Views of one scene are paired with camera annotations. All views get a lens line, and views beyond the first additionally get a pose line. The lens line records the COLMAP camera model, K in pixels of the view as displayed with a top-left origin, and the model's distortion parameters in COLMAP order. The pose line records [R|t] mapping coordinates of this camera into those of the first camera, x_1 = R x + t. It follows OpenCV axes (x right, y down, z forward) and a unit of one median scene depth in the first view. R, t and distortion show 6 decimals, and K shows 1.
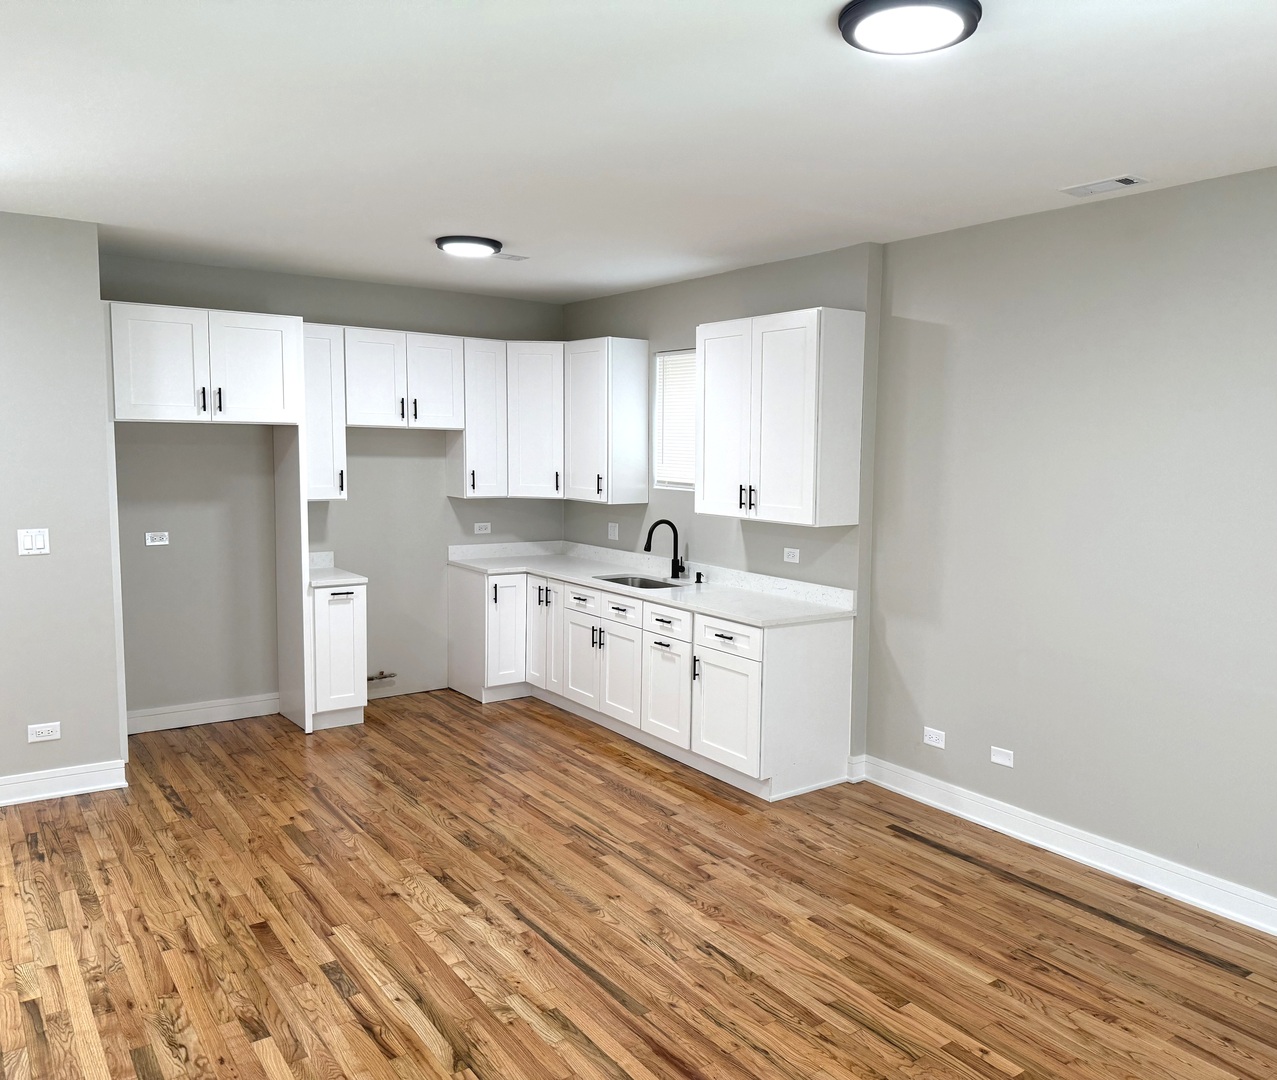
lens RADIAL K [[1052.4, 0, 640.7], [0, 1052.4, 559.4], [0, 0, 1]] dist [0.076344, -0.159709]
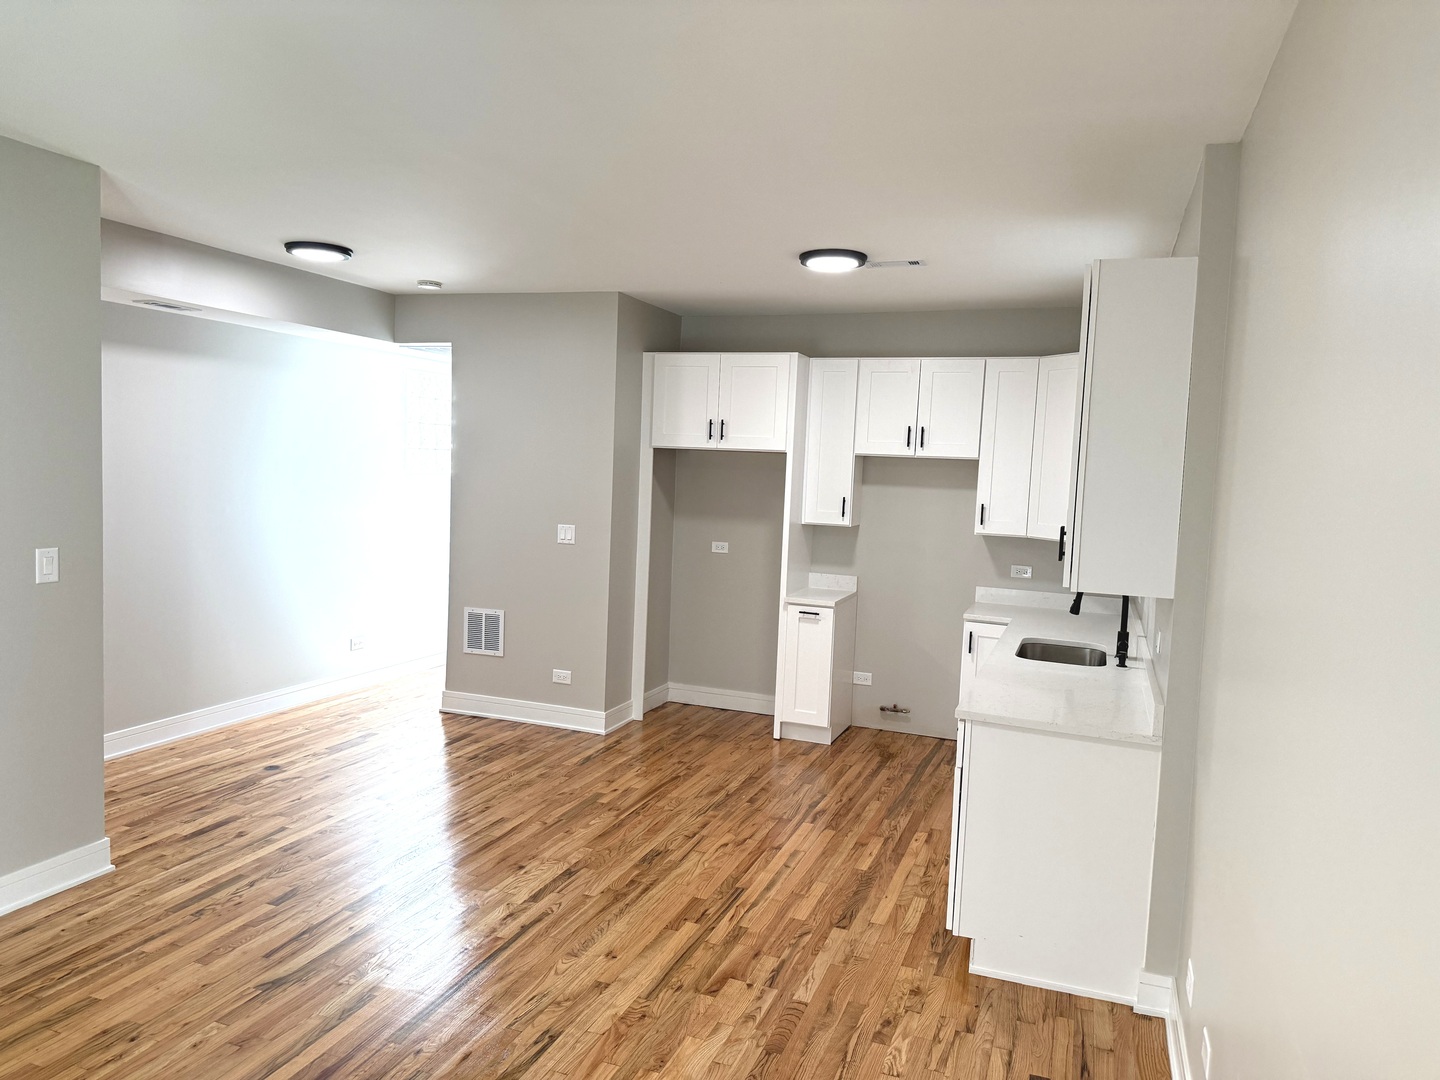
lens RADIAL K [[997.0, 0, 726.3], [0, 997.0, 543.6], [0, 0, 1]] dist [0.205034, -0.378294]
pose [[0.526148, 0.074832, -0.847094, 0.573062], [-0.126237, 0.991957, 0.009220, -0.039229], [0.840971, 0.102084, 0.531363, 0.452448]]
